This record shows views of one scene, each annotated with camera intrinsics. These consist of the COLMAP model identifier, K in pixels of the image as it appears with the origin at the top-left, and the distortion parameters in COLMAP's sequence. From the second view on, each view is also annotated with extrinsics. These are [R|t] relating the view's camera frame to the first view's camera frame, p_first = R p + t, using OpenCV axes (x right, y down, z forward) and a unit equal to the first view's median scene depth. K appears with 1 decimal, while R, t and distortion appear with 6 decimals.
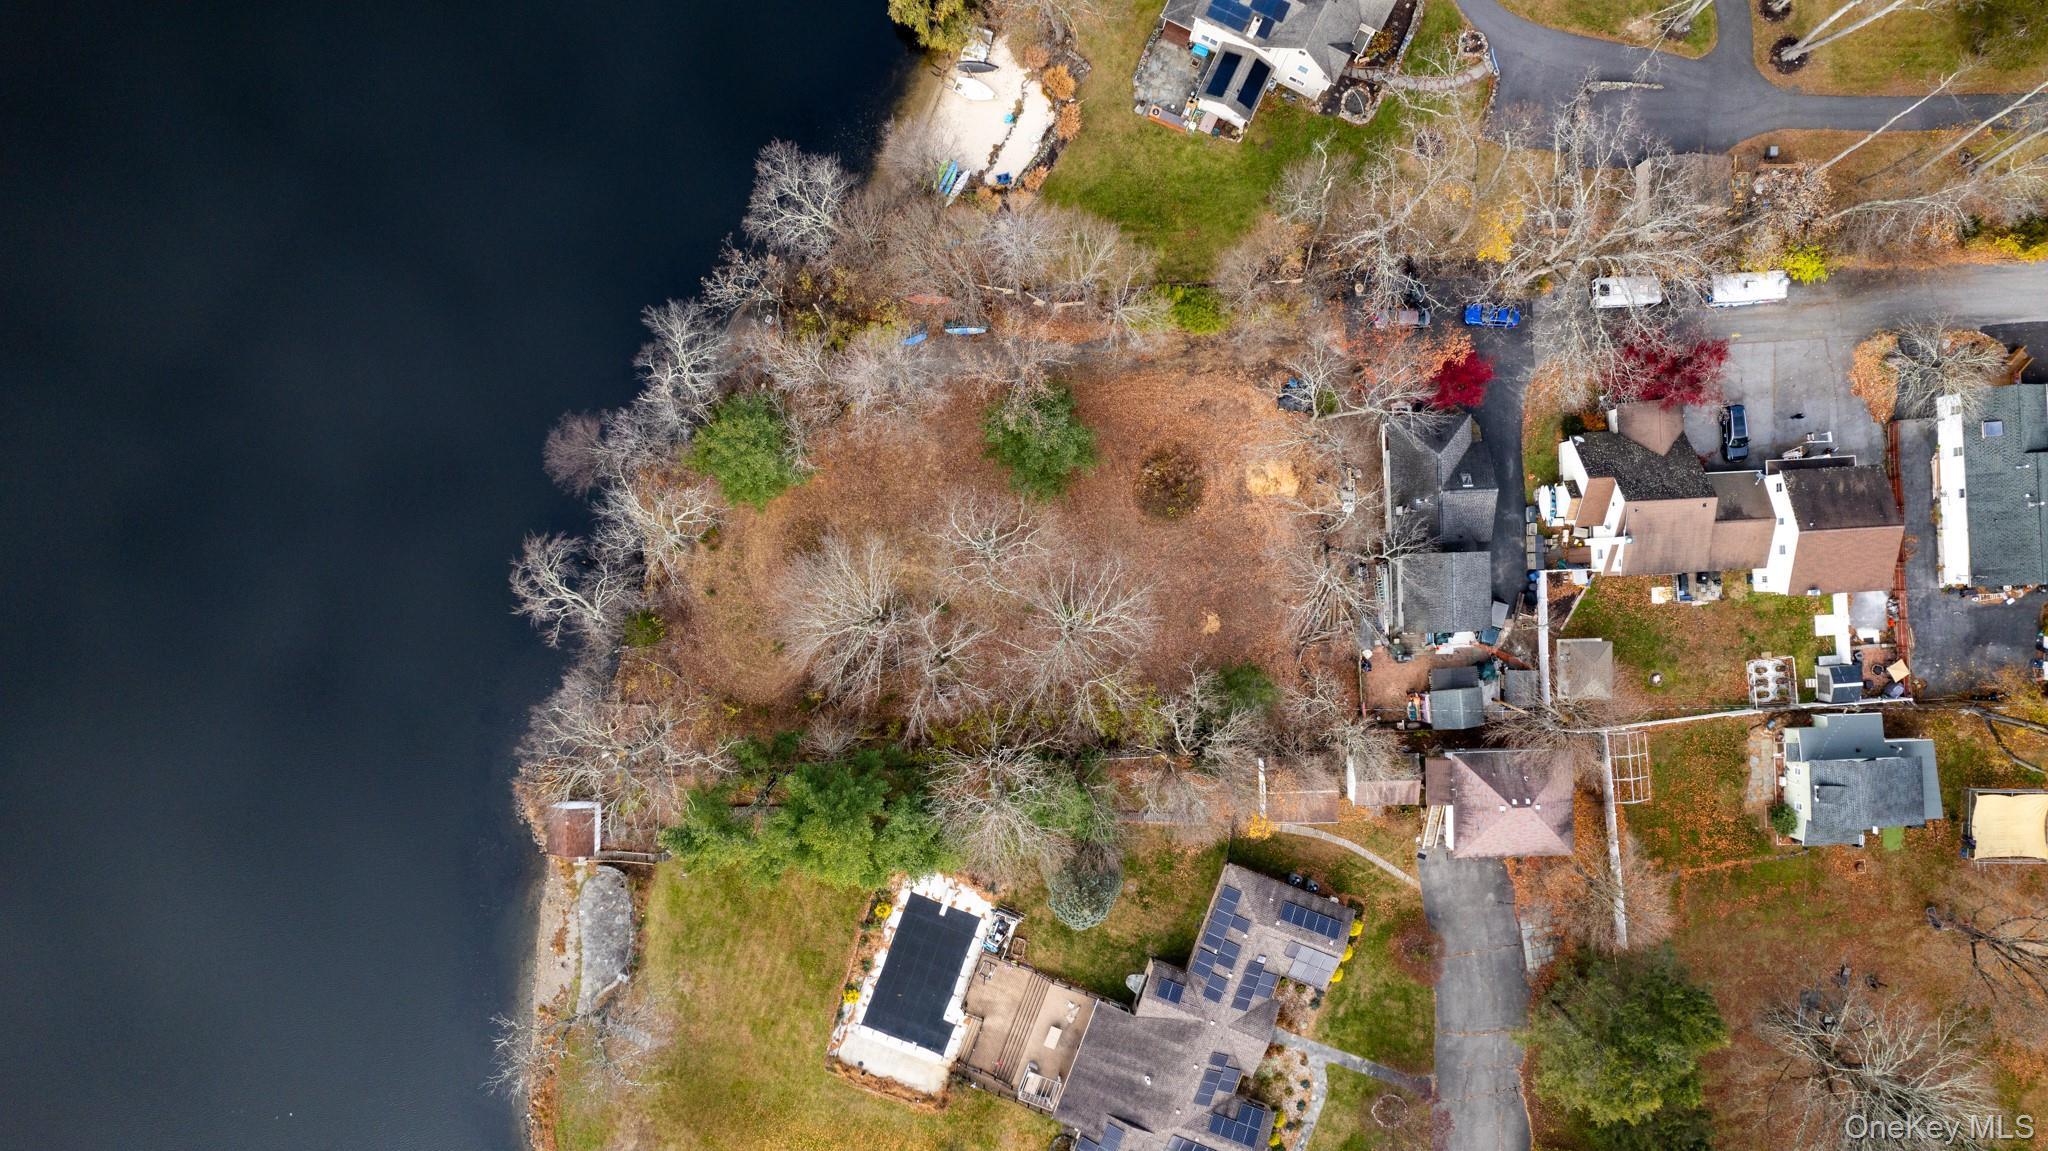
lens RADIAL K [[1321.8, 0, 1039.1], [0, 1321.8, 575.6], [0, 0, 1]] dist [-0.055890, 0.047879]
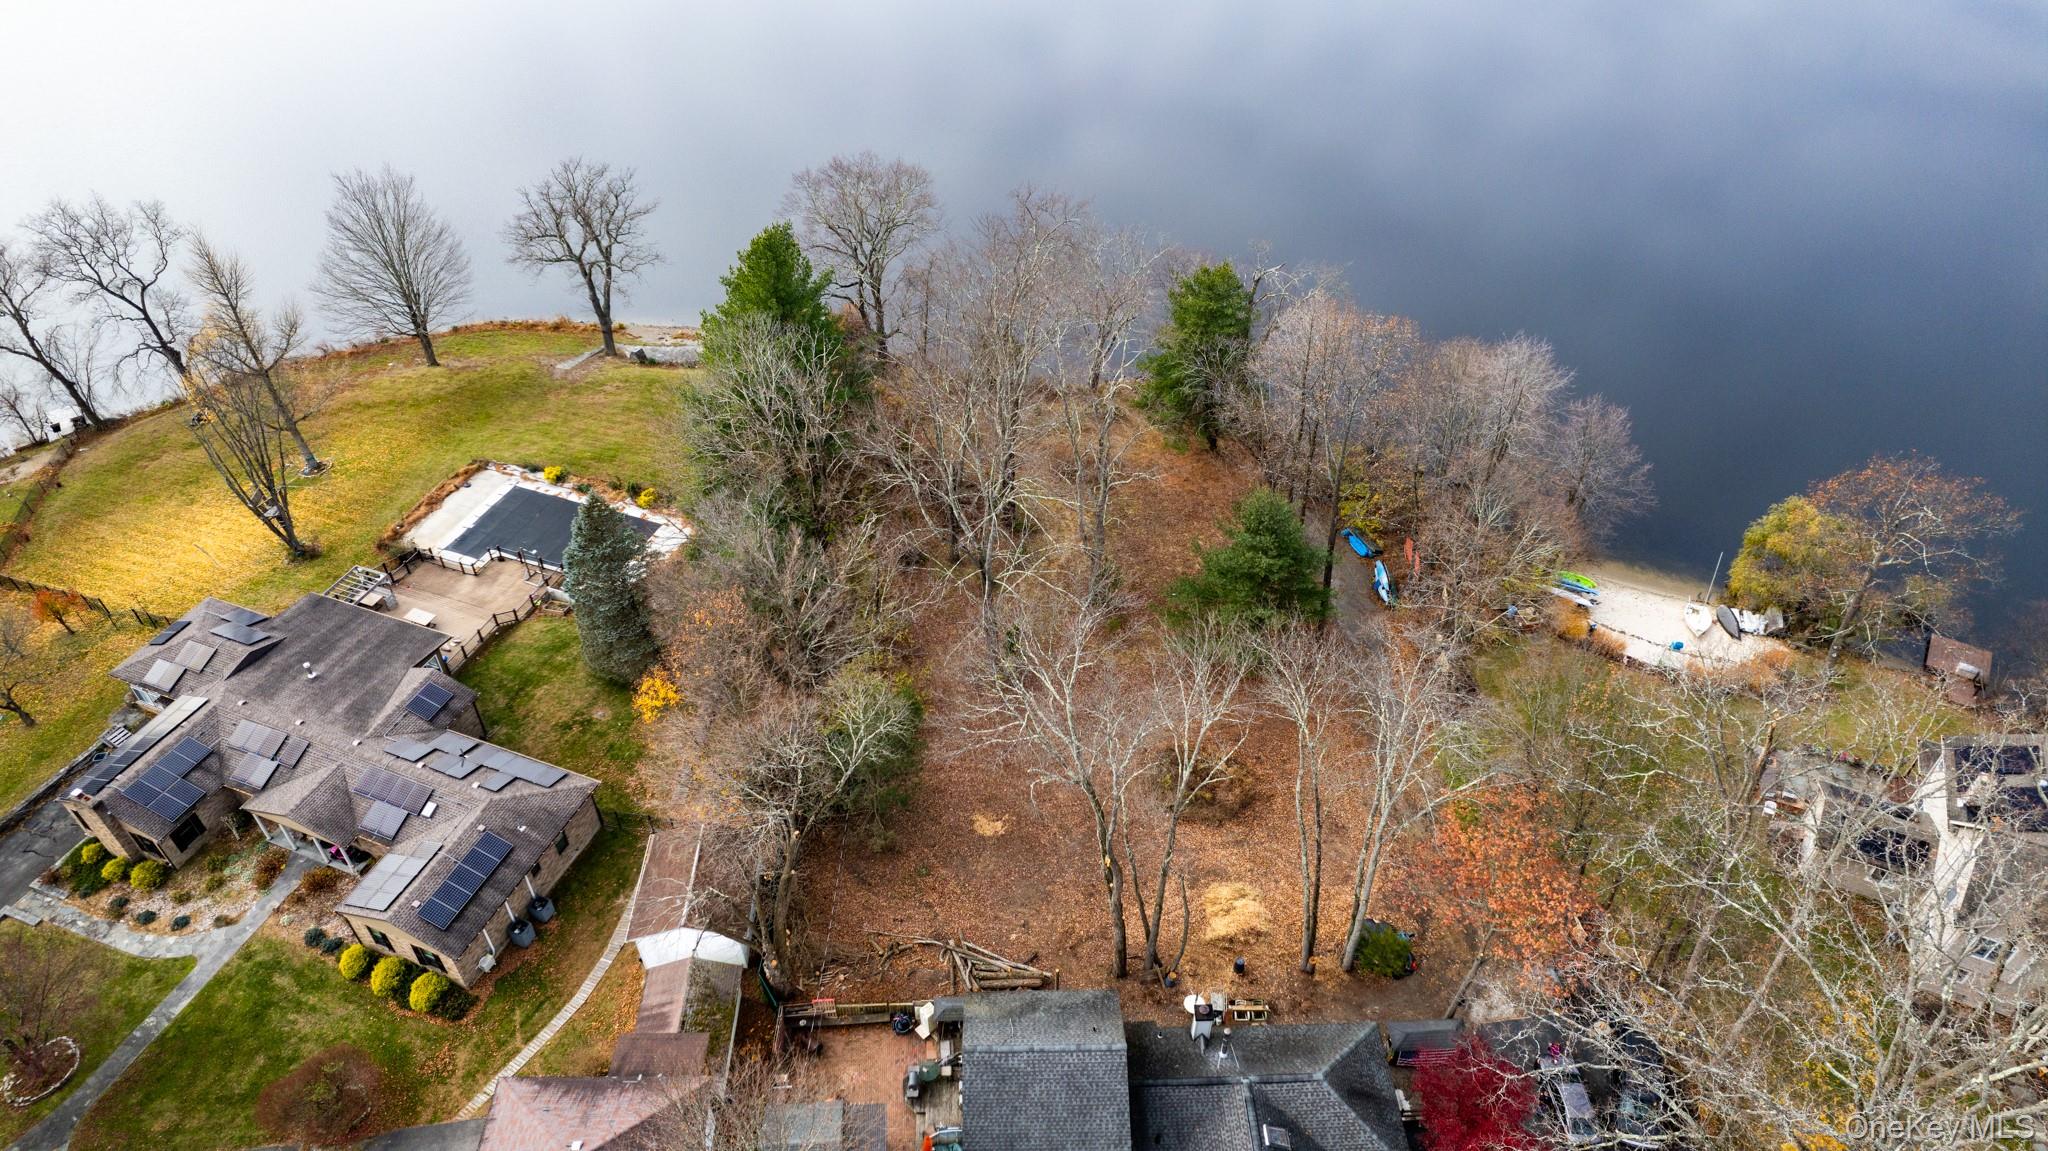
lens RADIAL K [[1321.8, 0, 1028.3], [0, 1321.8, 576.7], [0, 0, 1]] dist [-0.055890, 0.047879]
pose [[-0.004212, 0.646979, -0.762496, 0.533942], [-0.999988, -0.004612, 0.001611, 0.017614], [-0.002474, 0.762494, 0.646991, 0.512853]]
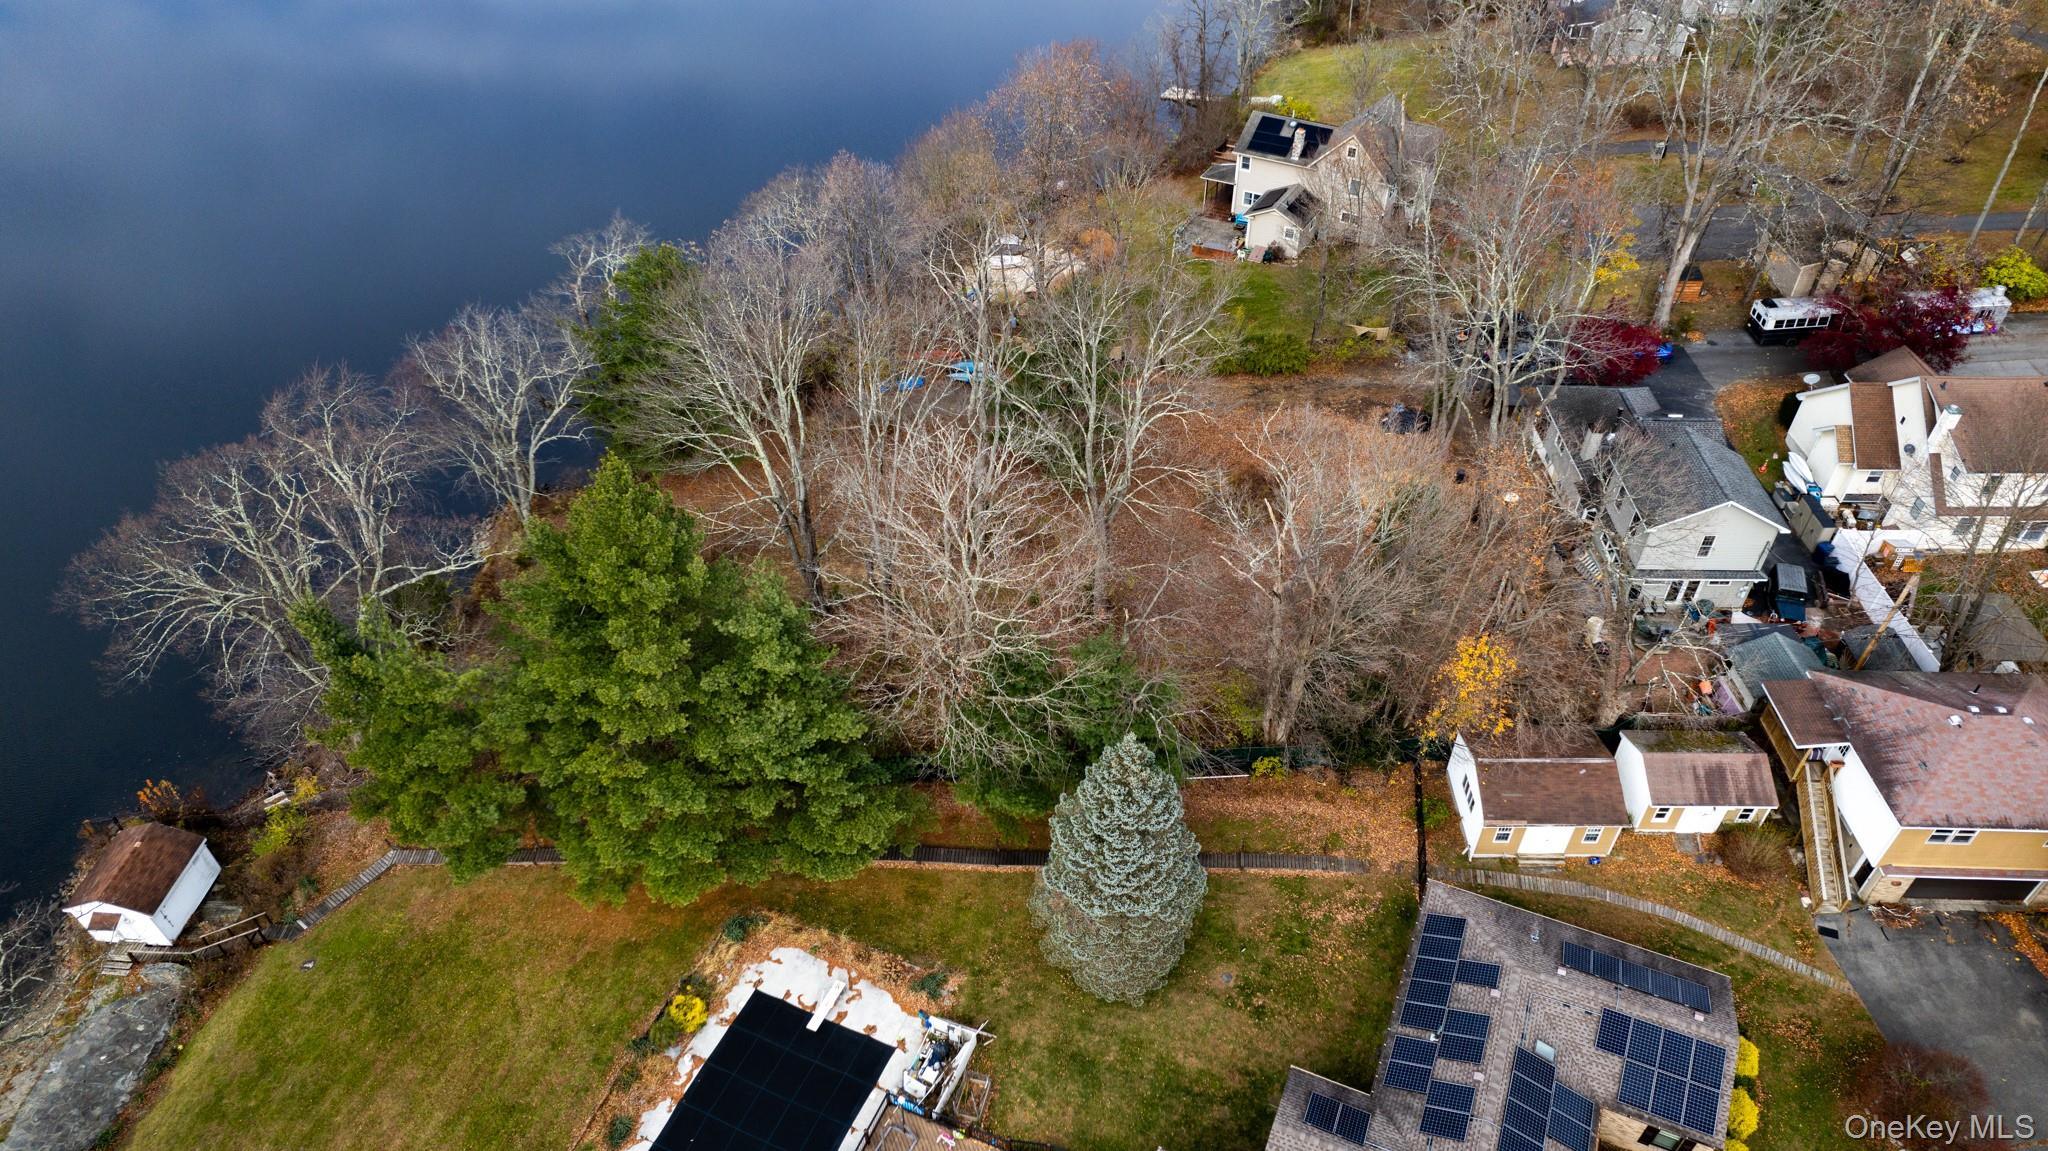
lens RADIAL K [[1321.8, 0, 1036.3], [0, 1321.8, 580.6], [0, 0, 1]] dist [-0.055890, 0.047879]
pose [[0.998978, 0.026249, -0.036800, 0.016659], [-0.044919, 0.667411, -0.743333, 0.491362], [0.005049, 0.744227, 0.667908, 0.583243]]
